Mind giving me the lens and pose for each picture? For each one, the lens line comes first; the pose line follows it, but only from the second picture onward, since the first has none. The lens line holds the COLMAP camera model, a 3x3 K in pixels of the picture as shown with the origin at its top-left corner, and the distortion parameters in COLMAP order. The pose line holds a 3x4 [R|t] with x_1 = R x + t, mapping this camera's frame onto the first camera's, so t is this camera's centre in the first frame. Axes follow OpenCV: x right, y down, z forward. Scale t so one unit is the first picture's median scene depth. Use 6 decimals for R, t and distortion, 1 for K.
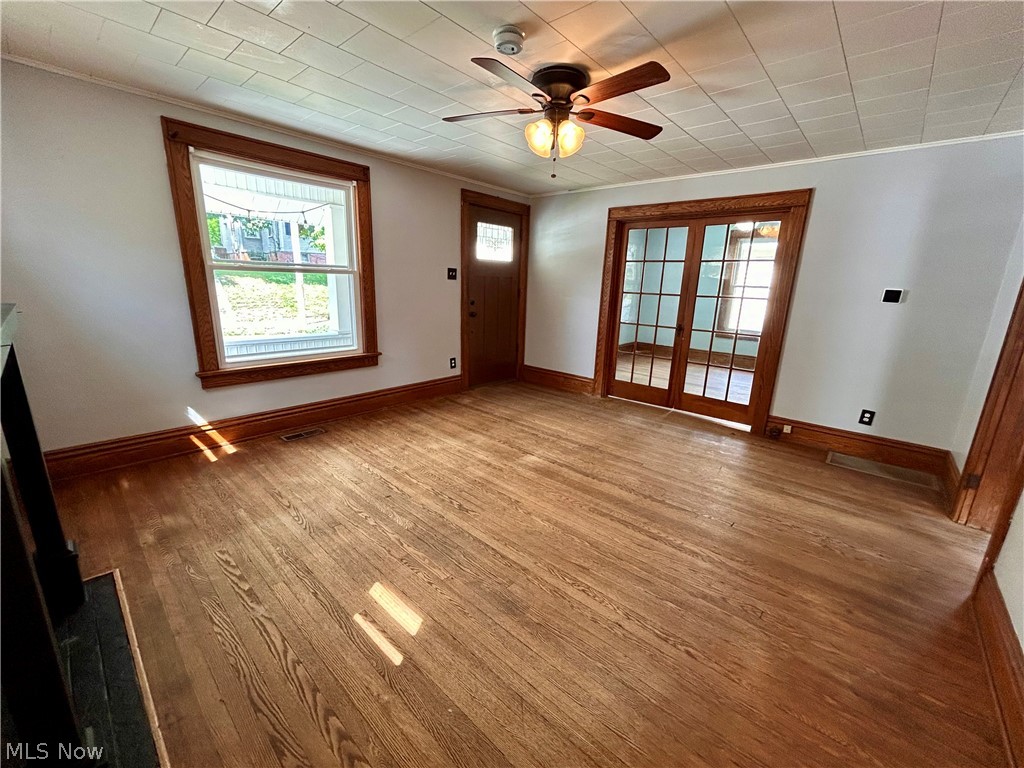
lens RADIAL K [[420.3, 0, 510.1], [0, 420.3, 383.8], [0, 0, 1]] dist [-0.002001, 0.001011]
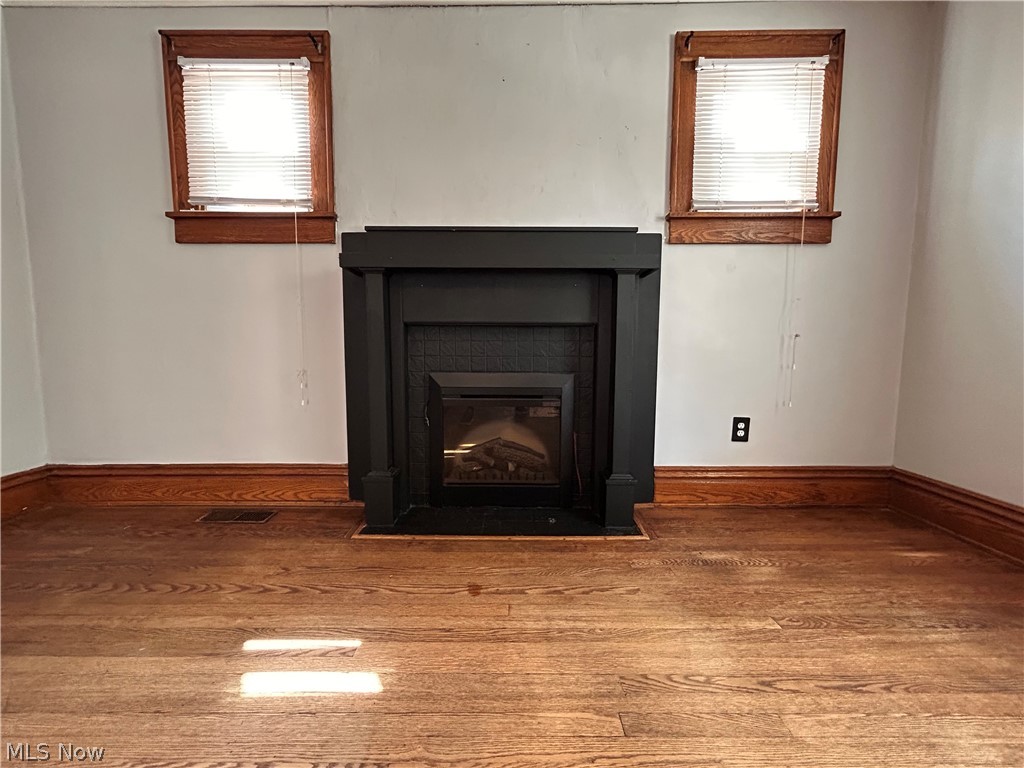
lens RADIAL K [[420.3, 0, 510.1], [0, 420.3, 383.8], [0, 0, 1]] dist [-0.002001, 0.001011]
pose [[-0.742737, 0.020710, -0.669263, -0.100027], [-0.188020, 0.952856, 0.238146, -0.046424], [0.642644, 0.302714, -0.703827, 1.393116]]
